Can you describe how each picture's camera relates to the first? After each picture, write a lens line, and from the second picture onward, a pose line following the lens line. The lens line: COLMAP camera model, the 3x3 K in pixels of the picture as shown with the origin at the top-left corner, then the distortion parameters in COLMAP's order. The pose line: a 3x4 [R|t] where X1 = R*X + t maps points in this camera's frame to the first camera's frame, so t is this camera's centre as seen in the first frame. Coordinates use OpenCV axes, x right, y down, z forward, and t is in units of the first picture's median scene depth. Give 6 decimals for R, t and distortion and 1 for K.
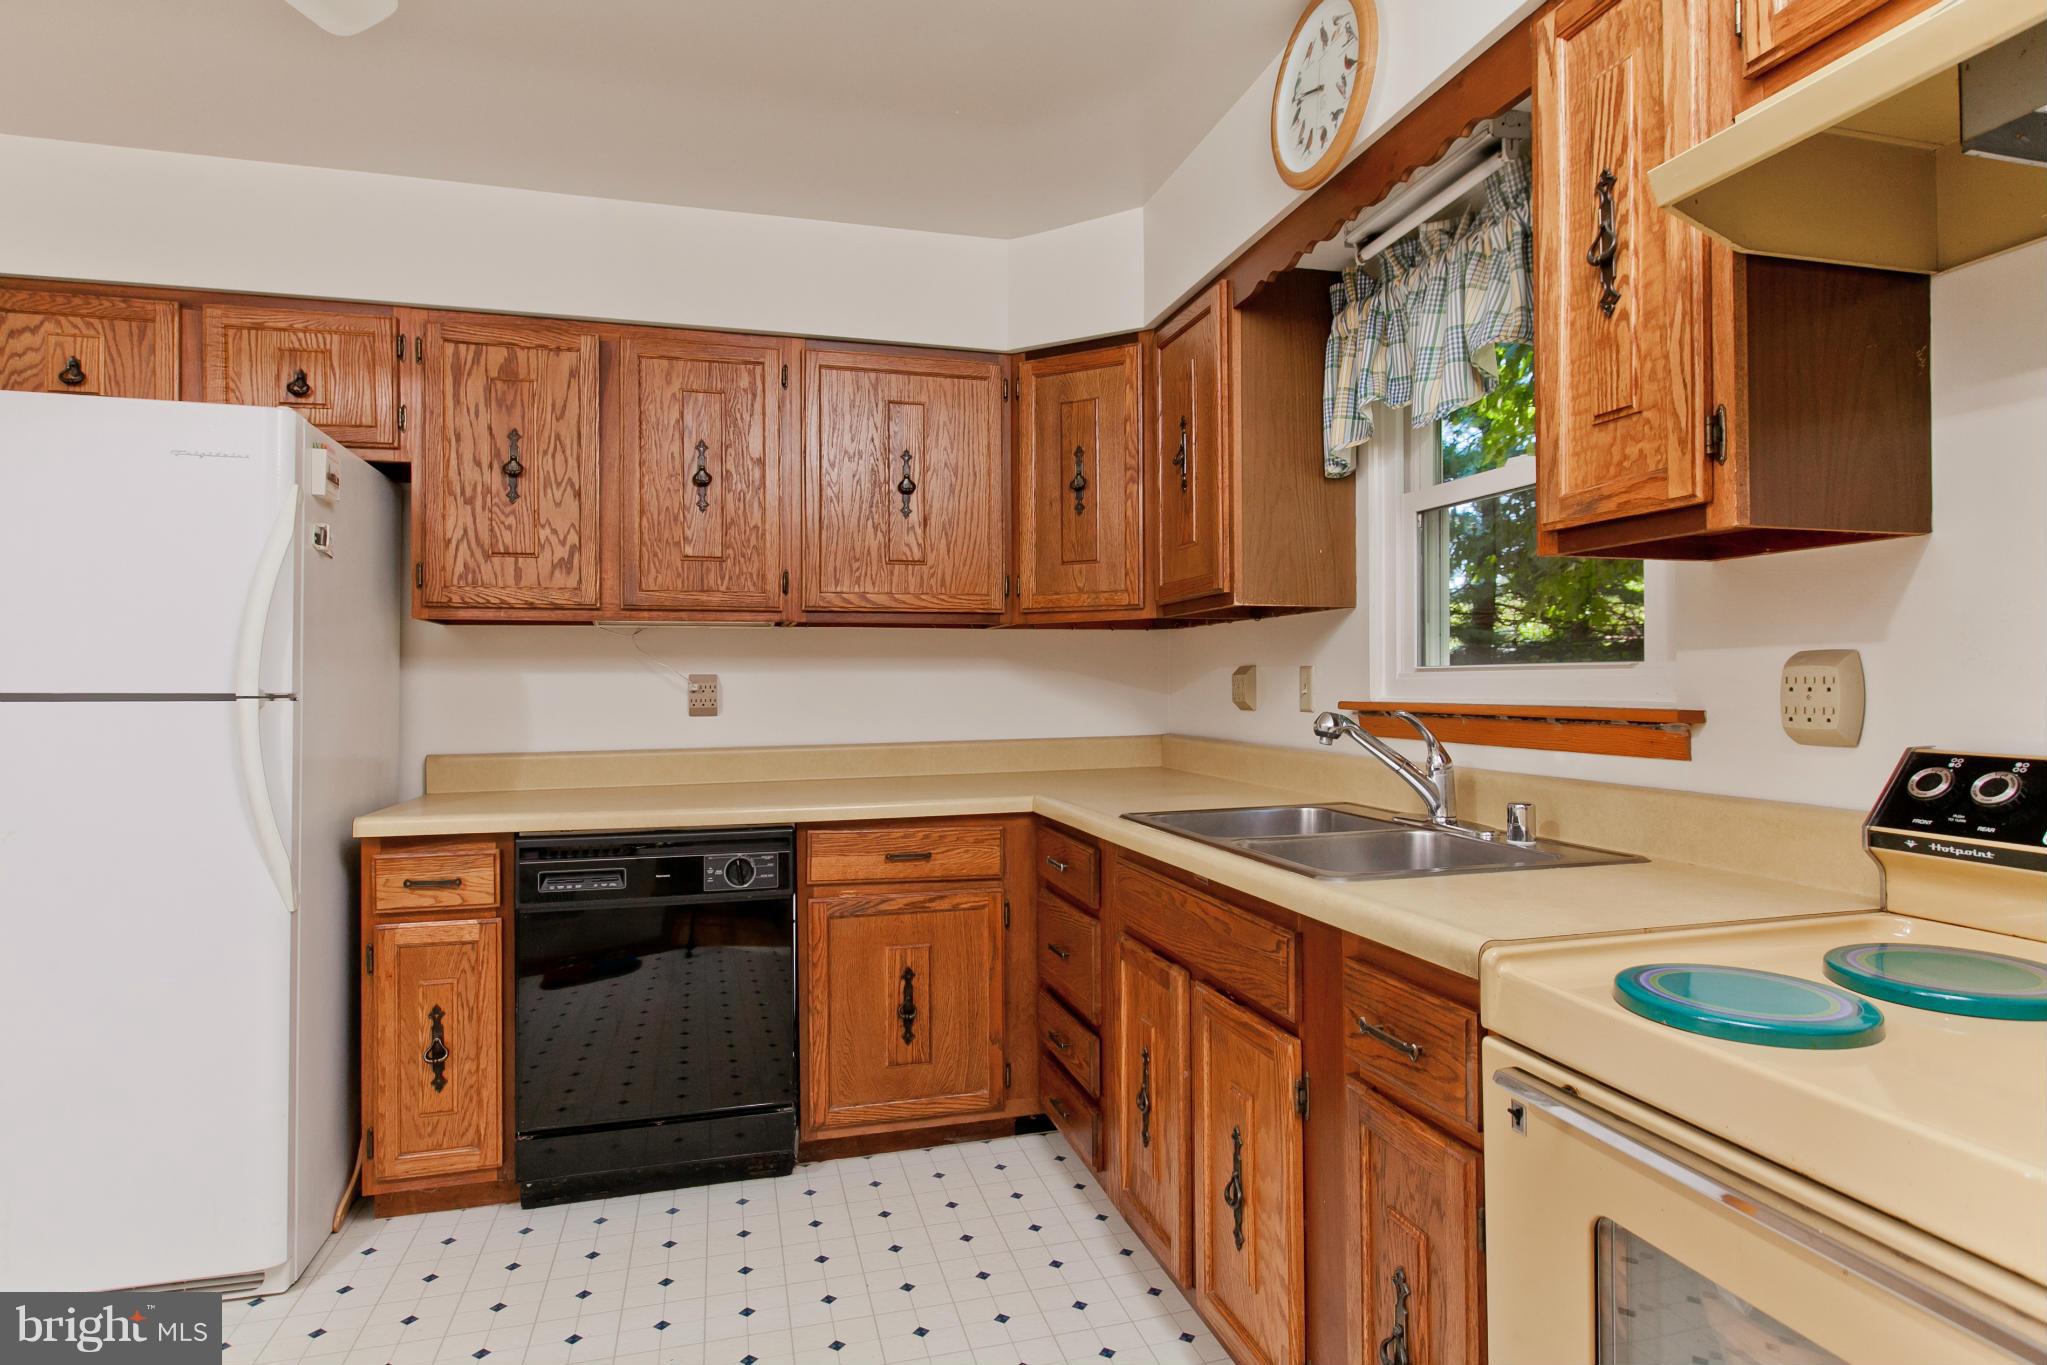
lens RADIAL K [[1084.0, 0, 1010.9], [0, 1084.0, 680.1], [0, 0, 1]] dist [-0.004744, -0.001276]
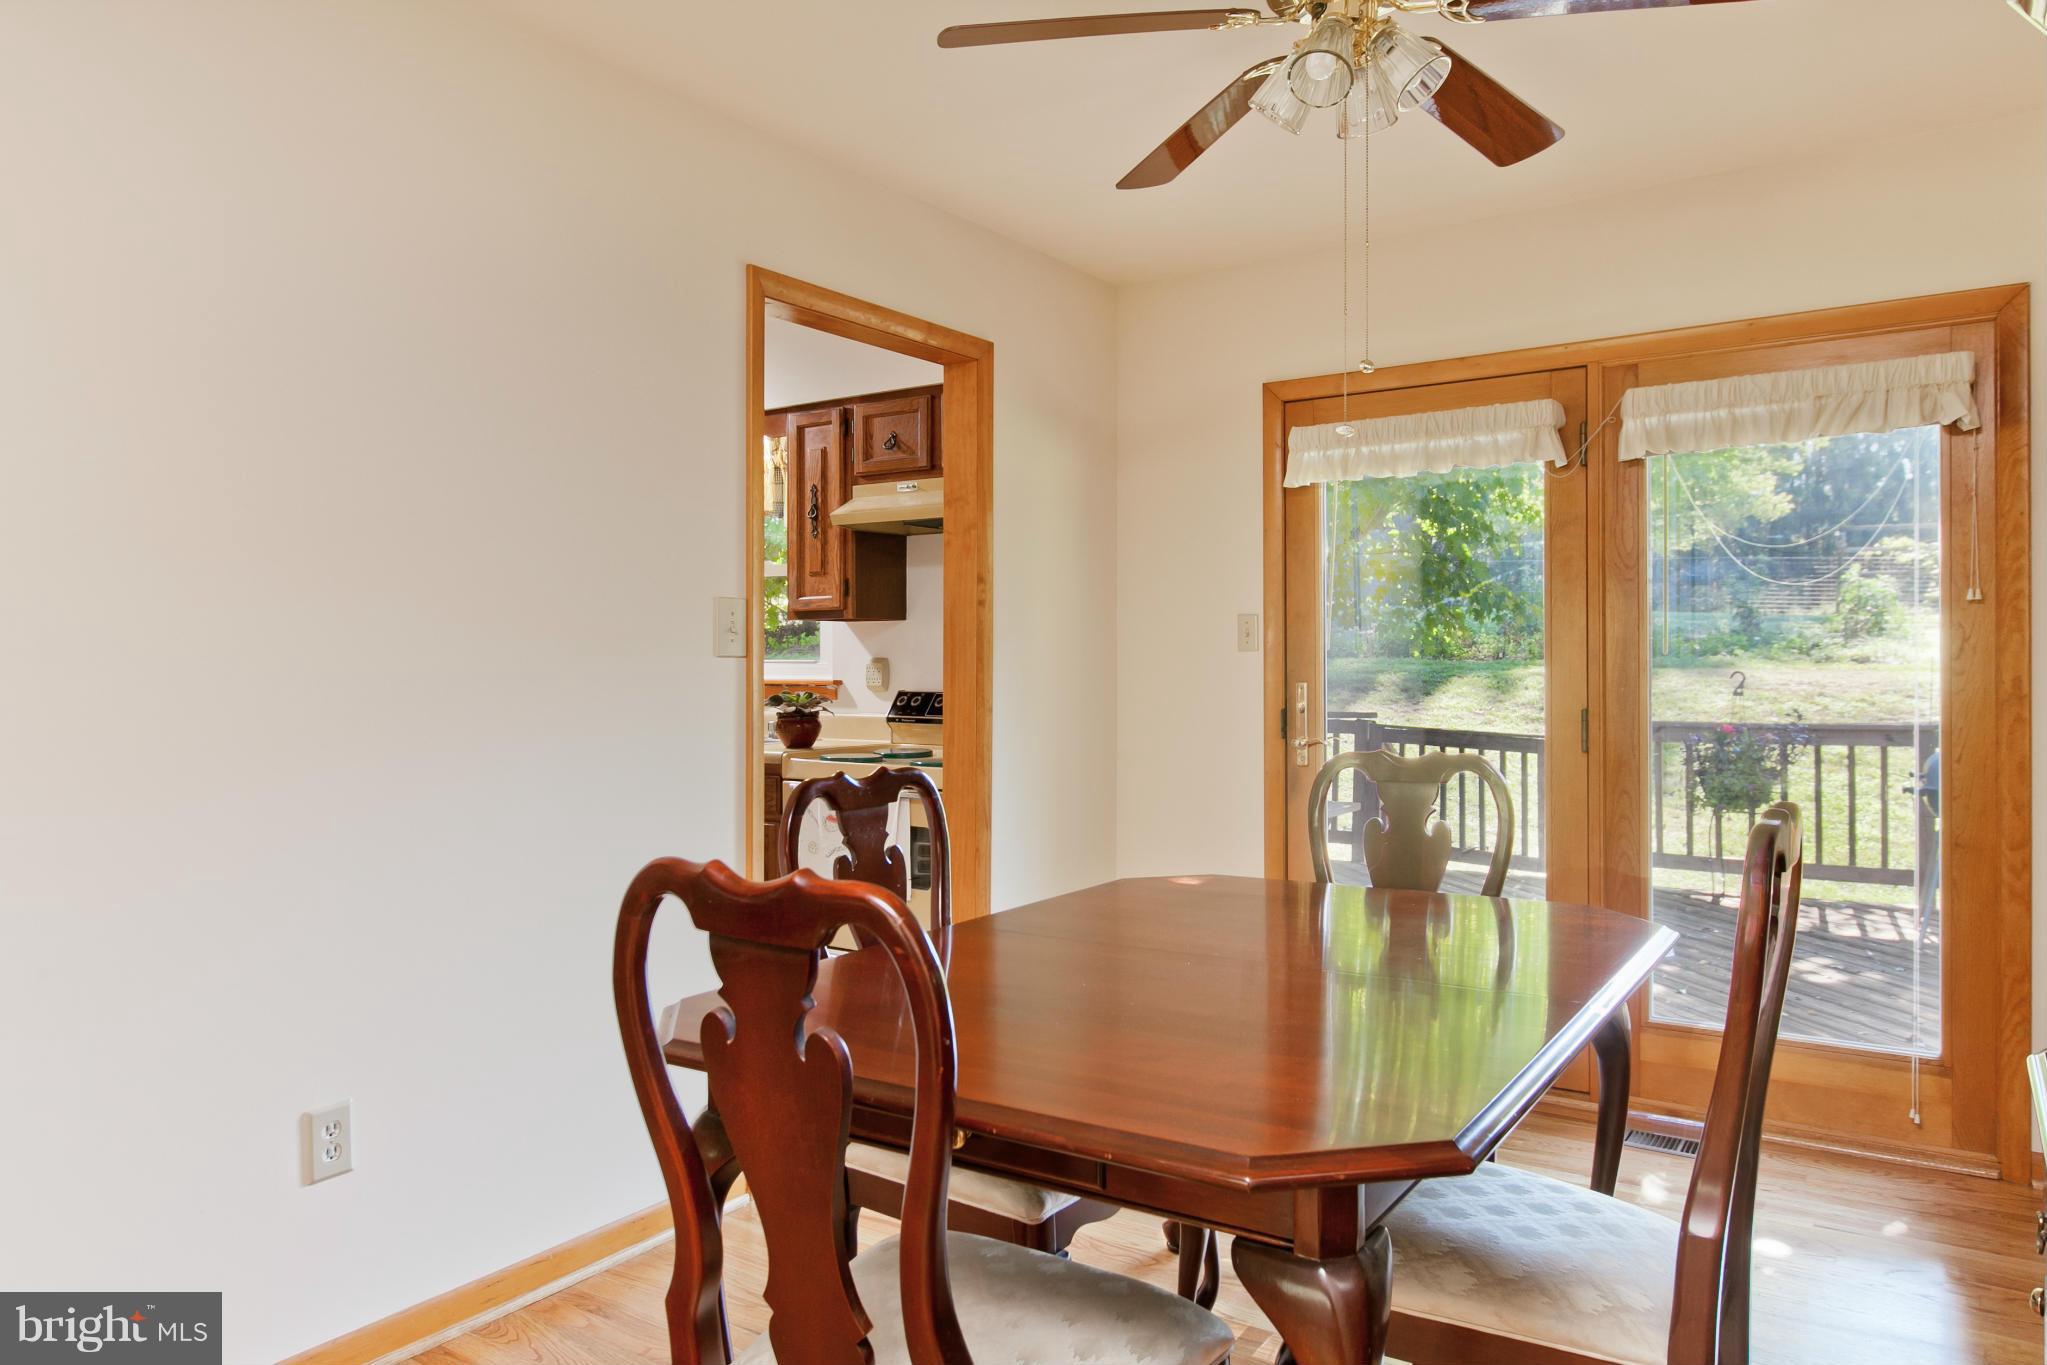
lens RADIAL K [[1367.4, 0, 1017.6], [0, 1367.4, 668.6], [0, 0, 1]] dist [0.003318, -0.002581]
pose [[0.759150, 0.000993, 0.650915, -0.701713], [-0.003328, 0.999992, 0.002356, -0.004372], [-0.650907, -0.003955, 0.759147, -1.054580]]
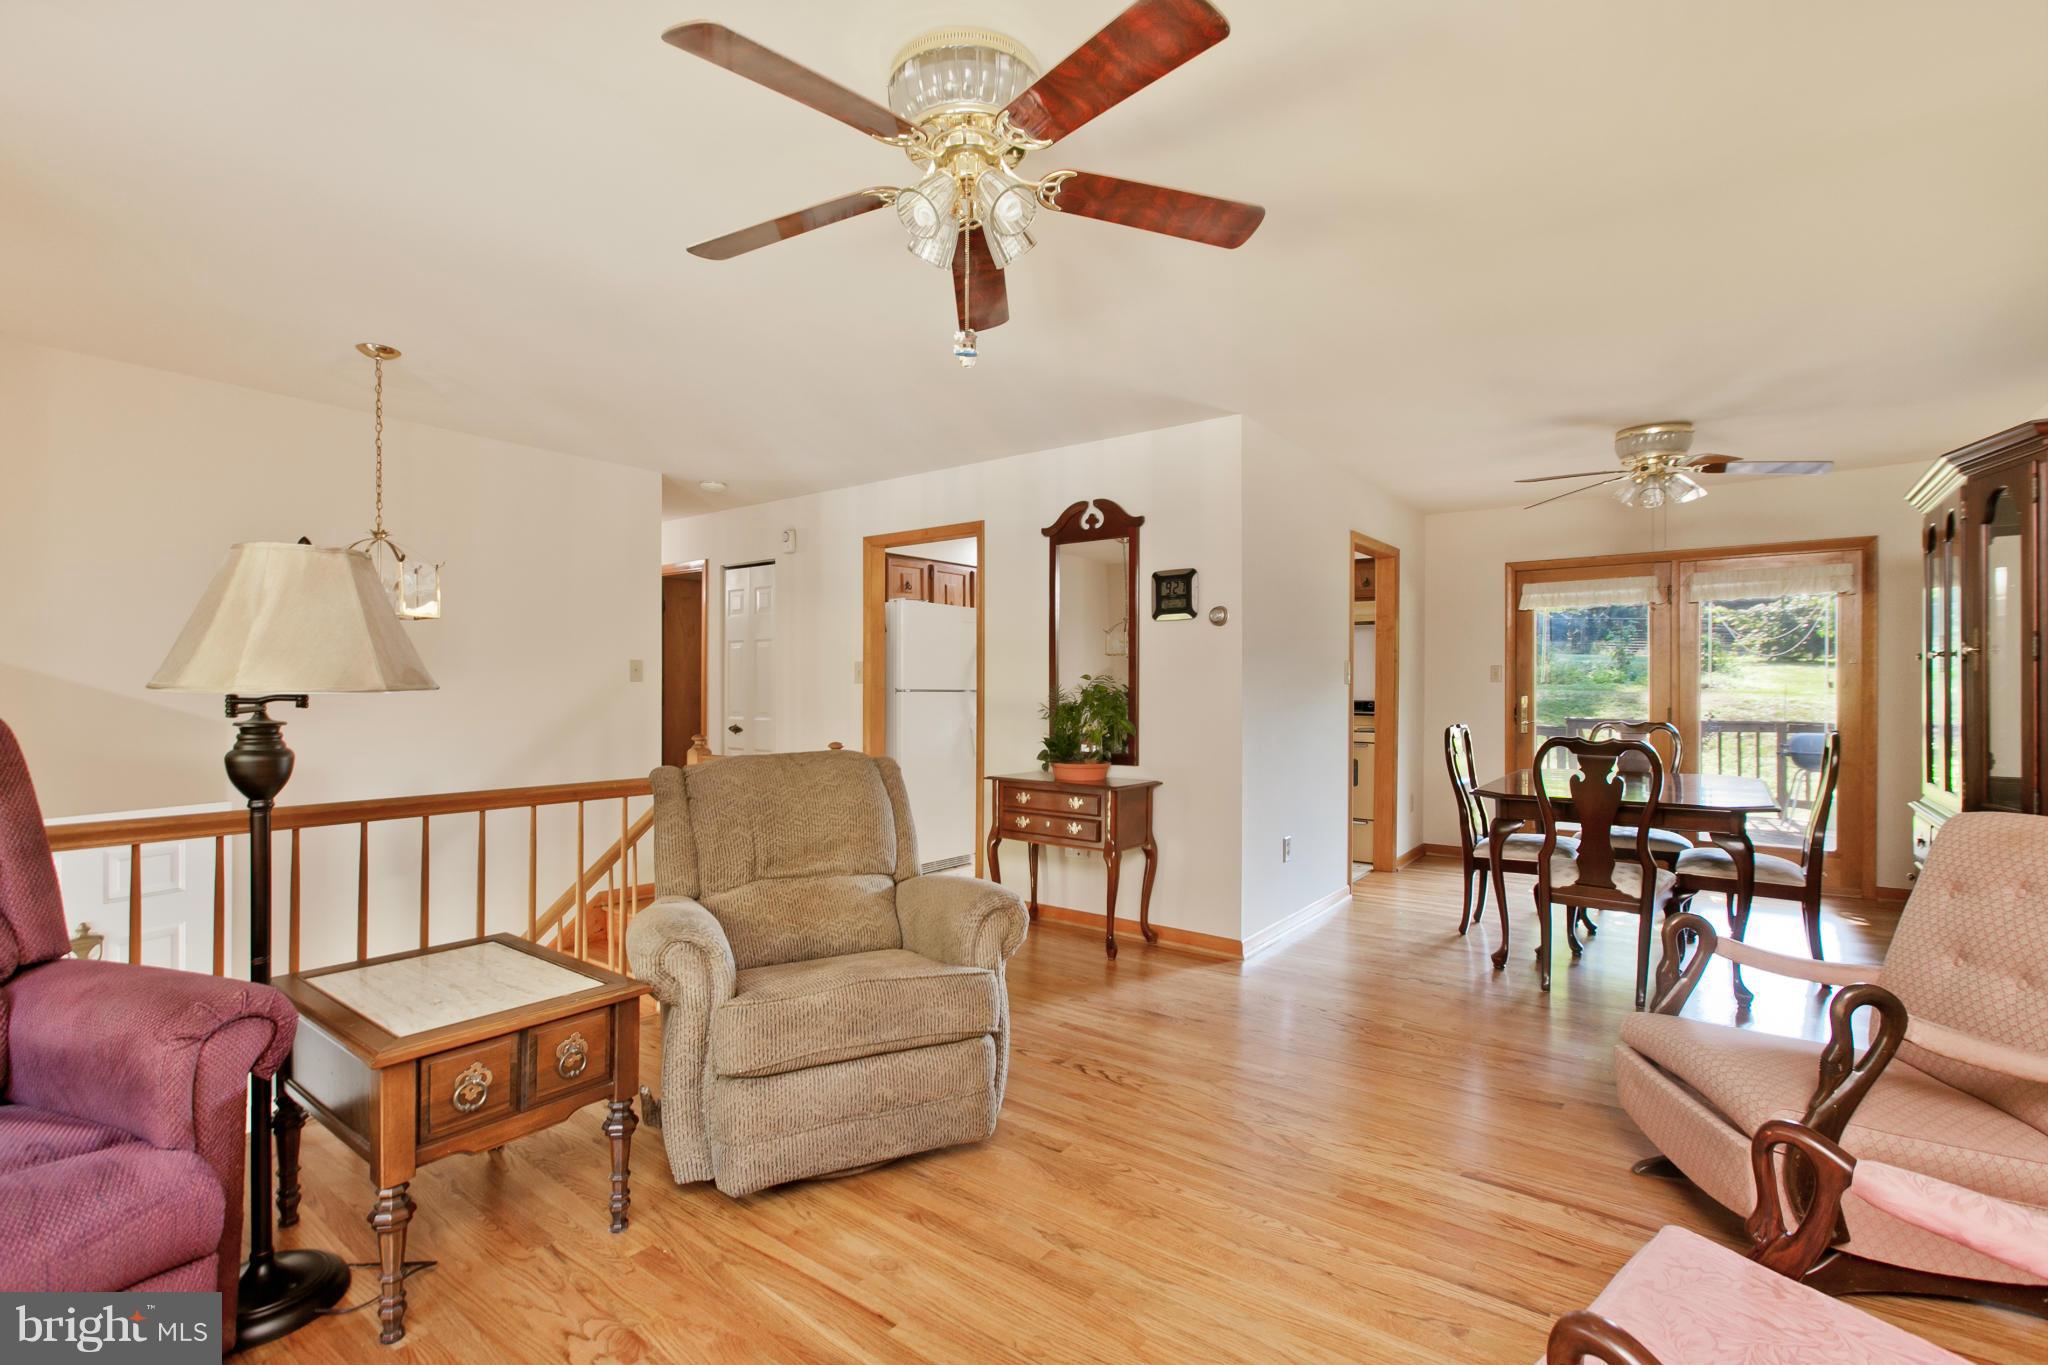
lens RADIAL K [[919.4, 0, 1019.3], [0, 919.4, 687.7], [0, 0, 1]] dist [-0.002633, -0.000351]
pose [[0.796193, 0.005161, 0.605021, -1.924388], [-0.006821, 0.999977, 0.000445, 0.000847], [-0.605004, -0.004481, 0.796210, -1.179369]]
